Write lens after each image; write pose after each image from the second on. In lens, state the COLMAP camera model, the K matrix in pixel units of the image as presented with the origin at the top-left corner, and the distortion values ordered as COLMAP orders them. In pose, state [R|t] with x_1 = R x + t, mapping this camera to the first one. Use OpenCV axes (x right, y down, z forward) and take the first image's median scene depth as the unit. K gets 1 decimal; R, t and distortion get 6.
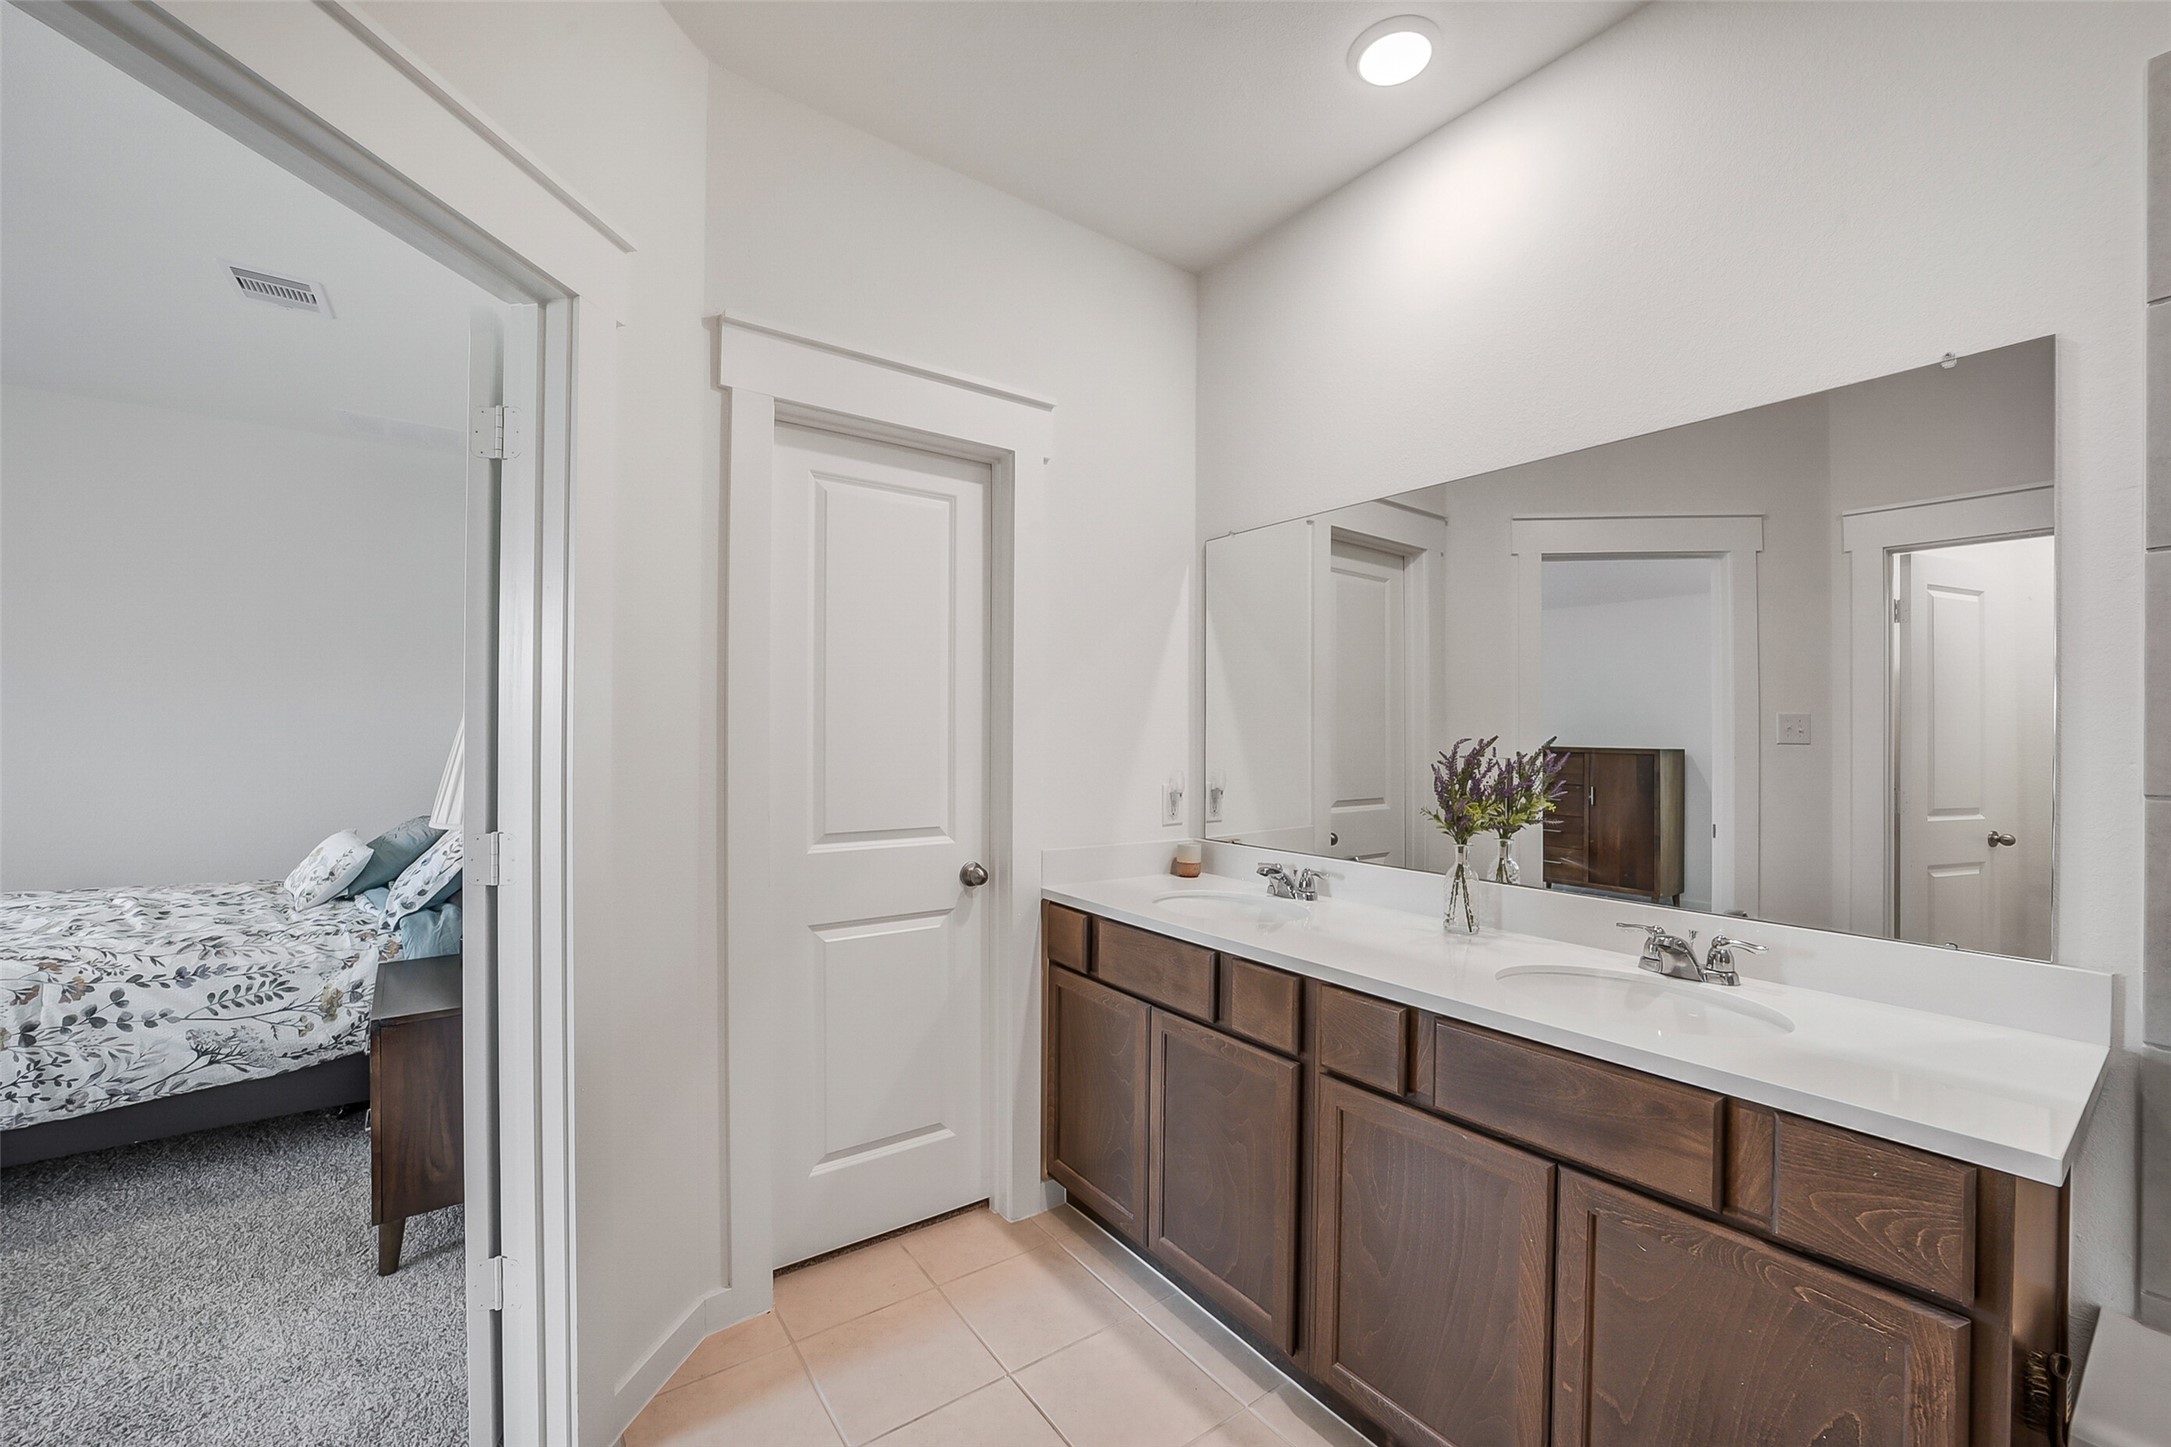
lens RADIAL K [[858.3, 0, 1087.1], [0, 858.3, 738.4], [0, 0, 1]] dist [-0.035761, 0.009845]
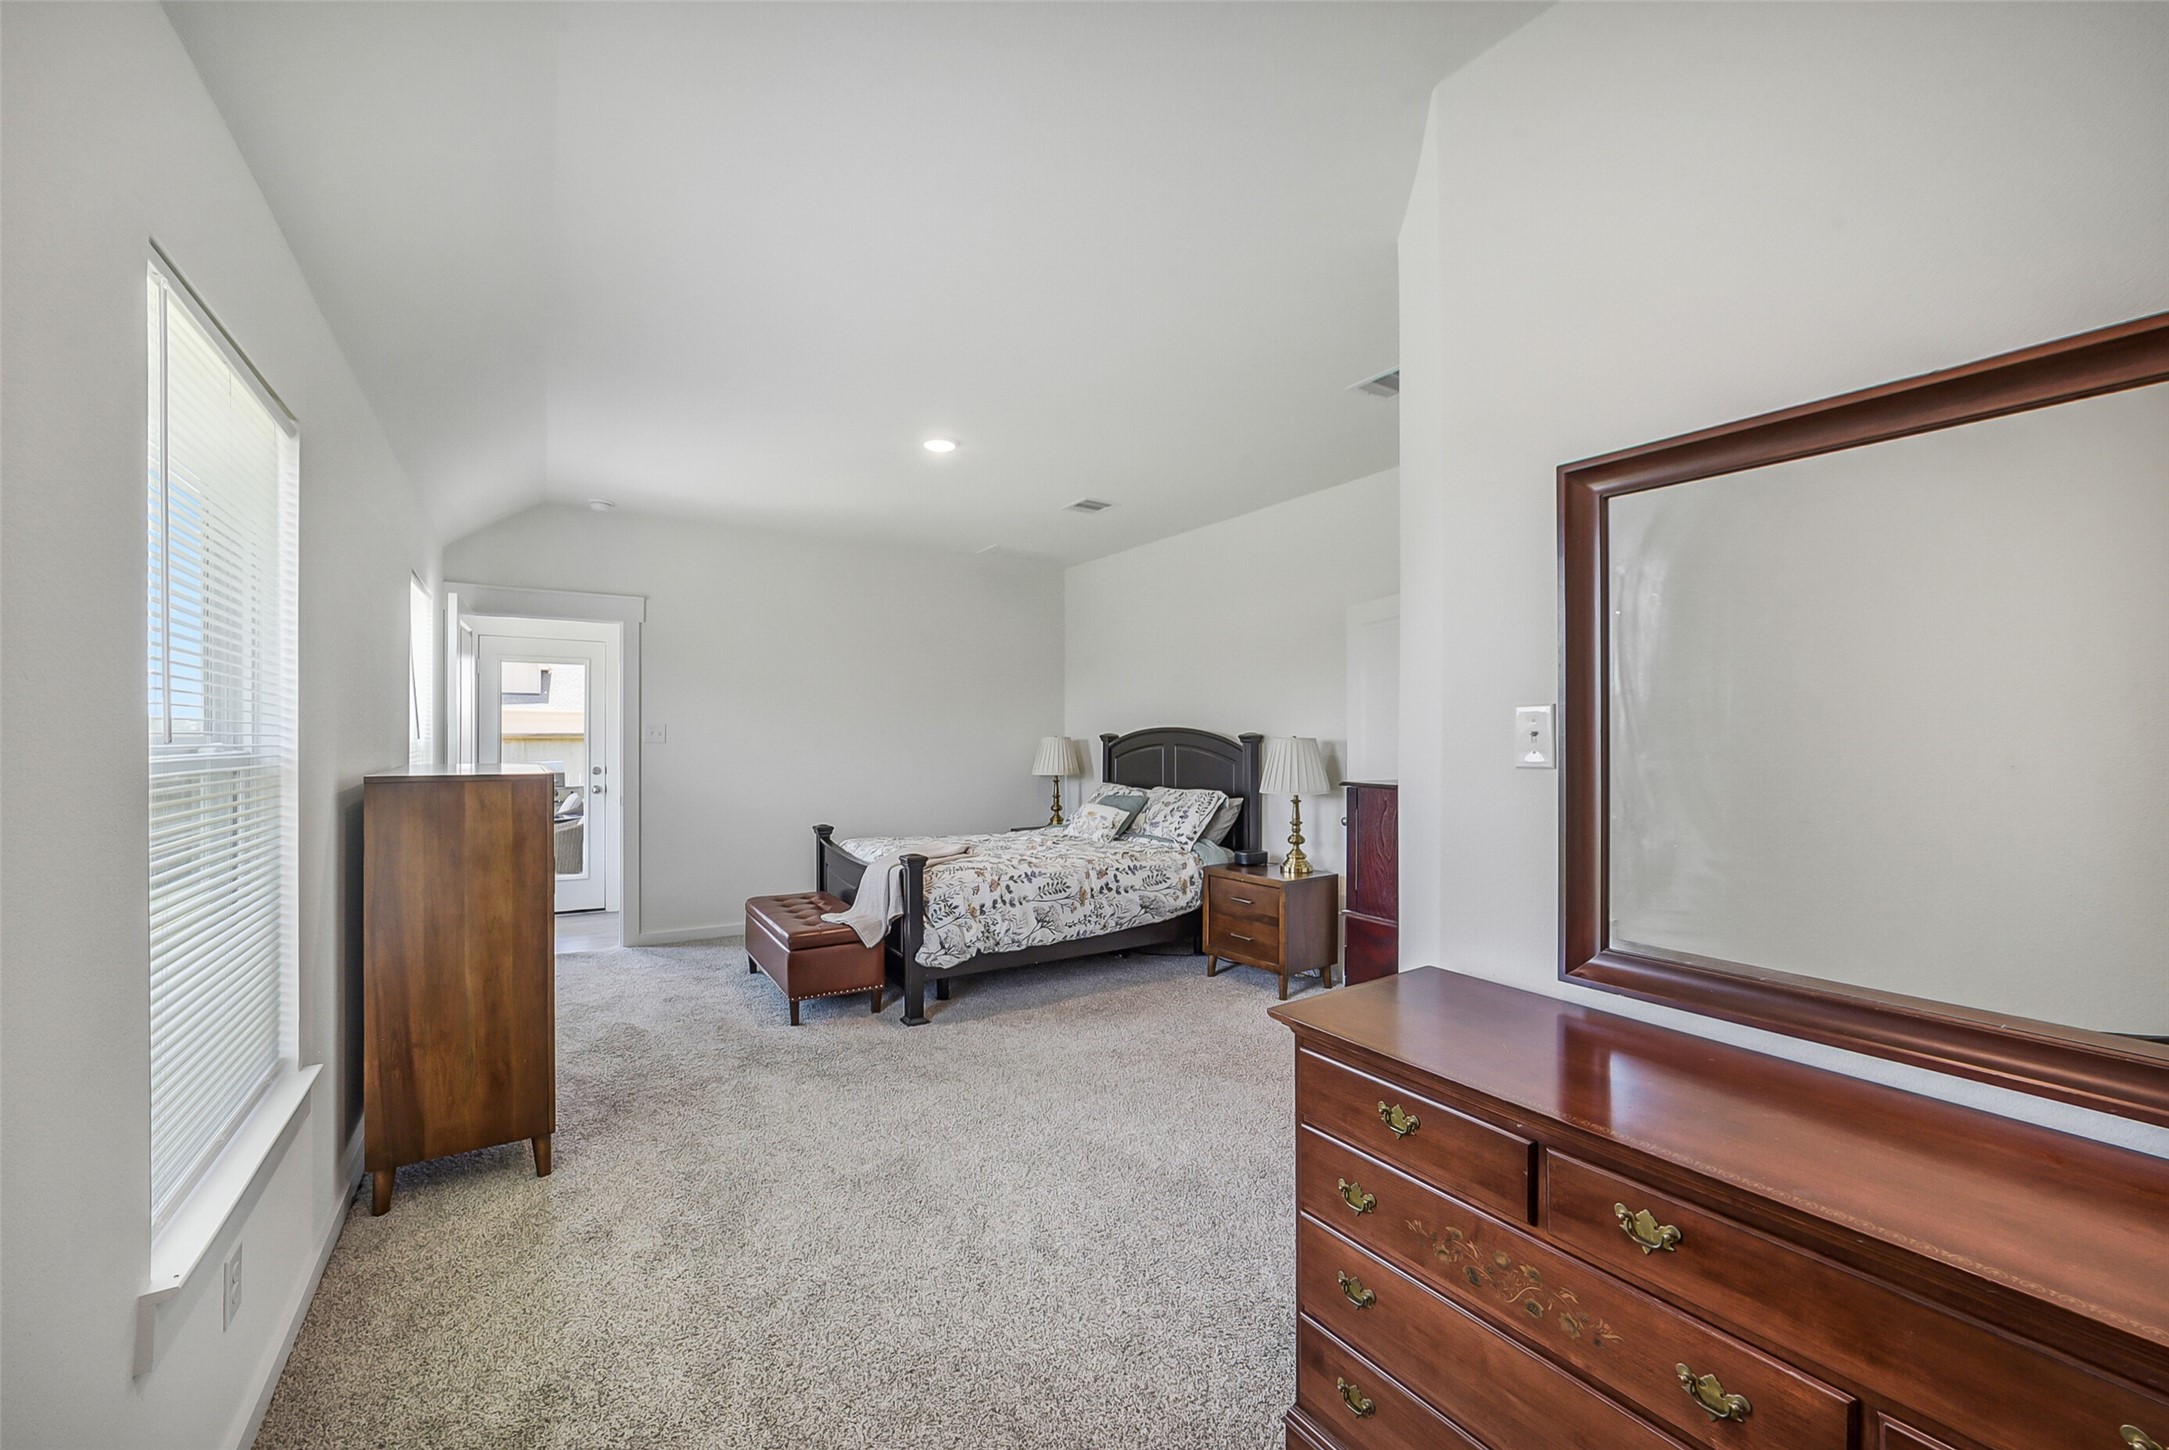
lens RADIAL K [[859.7, 0, 1081.9], [0, 859.7, 735.8], [0, 0, 1]] dist [-0.035596, 0.004804]
pose [[0.998171, -0.006994, -0.060054, -1.041209], [0.006727, 0.999967, -0.004649, -0.028707], [0.060084, 0.004237, 0.998184, -1.050102]]
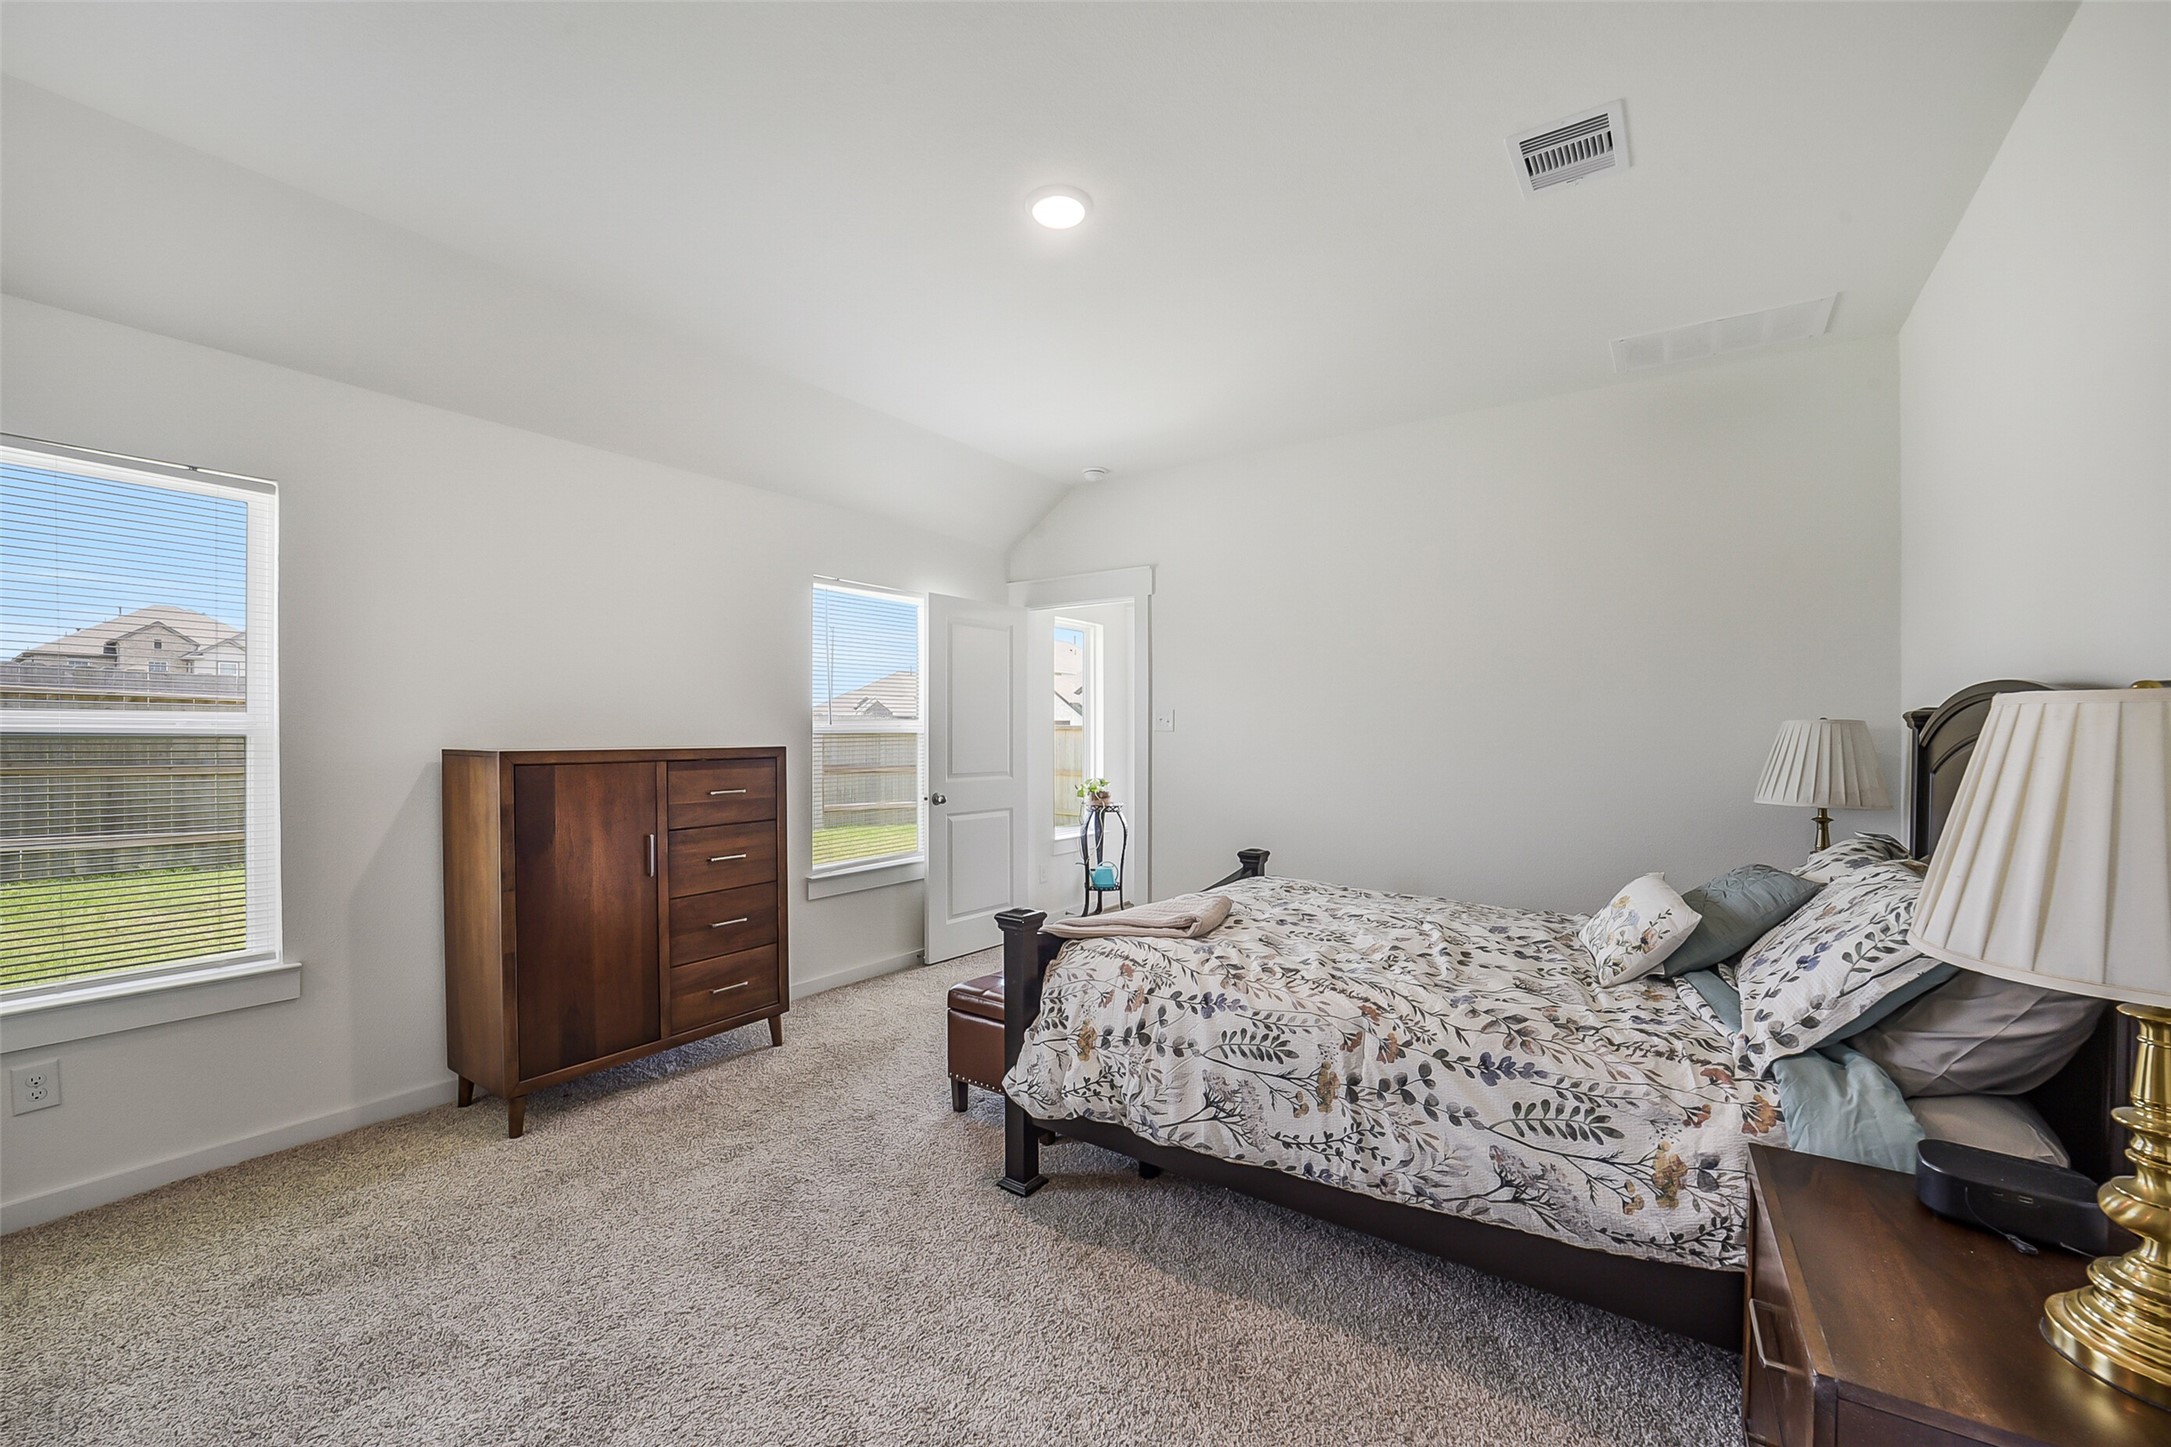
lens RADIAL K [[860.5, 0, 1082.9], [0, 860.5, 734.3], [0, 0, 1]] dist [-0.035596, 0.004804]
pose [[0.321938, -0.005781, -0.946743, -0.461372], [-0.002074, 0.999975, -0.006811, -0.007543], [0.946758, 0.004156, 0.321918, 0.394551]]
